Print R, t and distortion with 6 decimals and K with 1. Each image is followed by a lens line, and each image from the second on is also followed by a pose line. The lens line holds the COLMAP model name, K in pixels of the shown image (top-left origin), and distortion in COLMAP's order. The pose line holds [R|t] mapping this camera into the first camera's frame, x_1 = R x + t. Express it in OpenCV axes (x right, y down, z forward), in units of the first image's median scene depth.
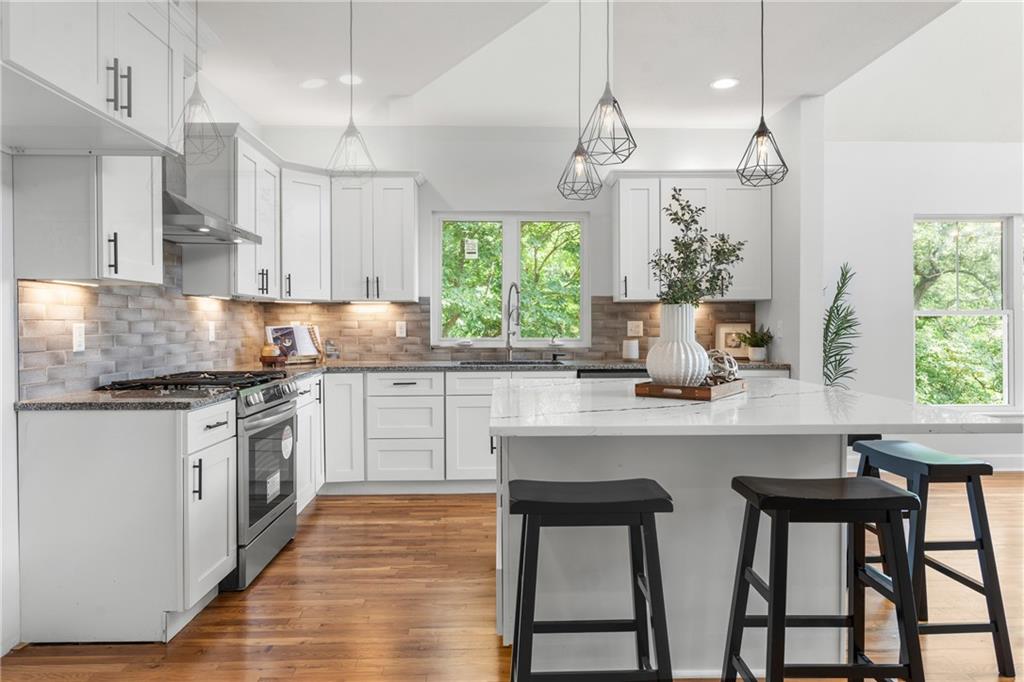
lens RADIAL K [[650.9, 0, 511.6], [0, 650.9, 324.4], [0, 0, 1]] dist [0.005895, 0.000732]
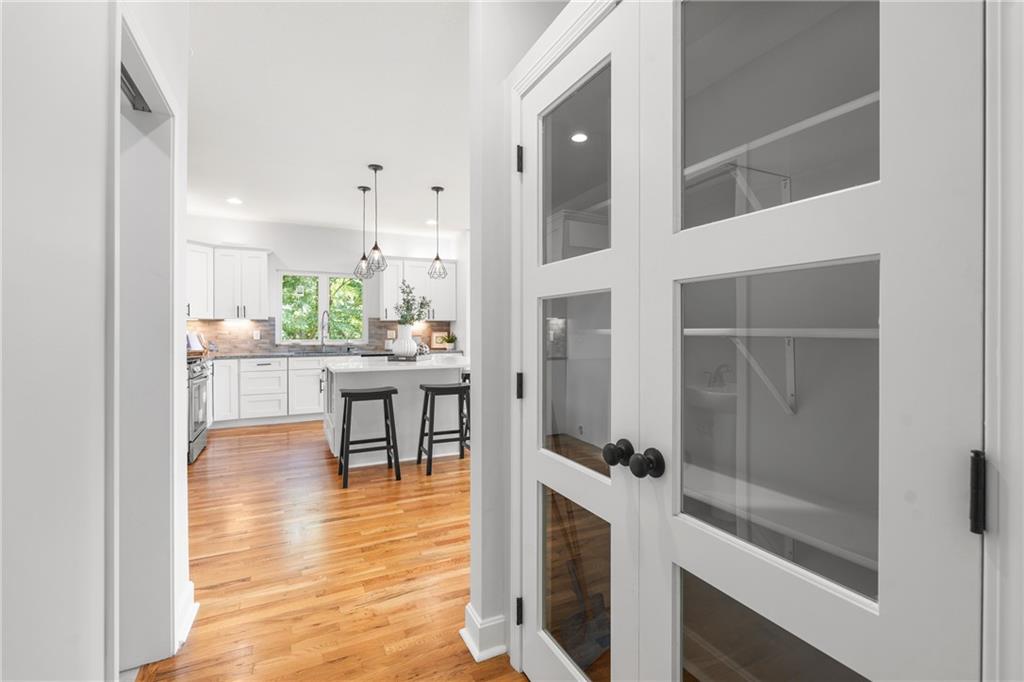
lens RADIAL K [[449.4, 0, 508.8], [0, 449.4, 329.6], [0, 0, 1]] dist [-0.007343, 0.001263]
pose [[0.908904, 0.001736, 0.417002, -0.059165], [0.000373, 0.999988, -0.004976, -0.001441], [-0.417005, 0.004678, 0.908892, -0.423138]]
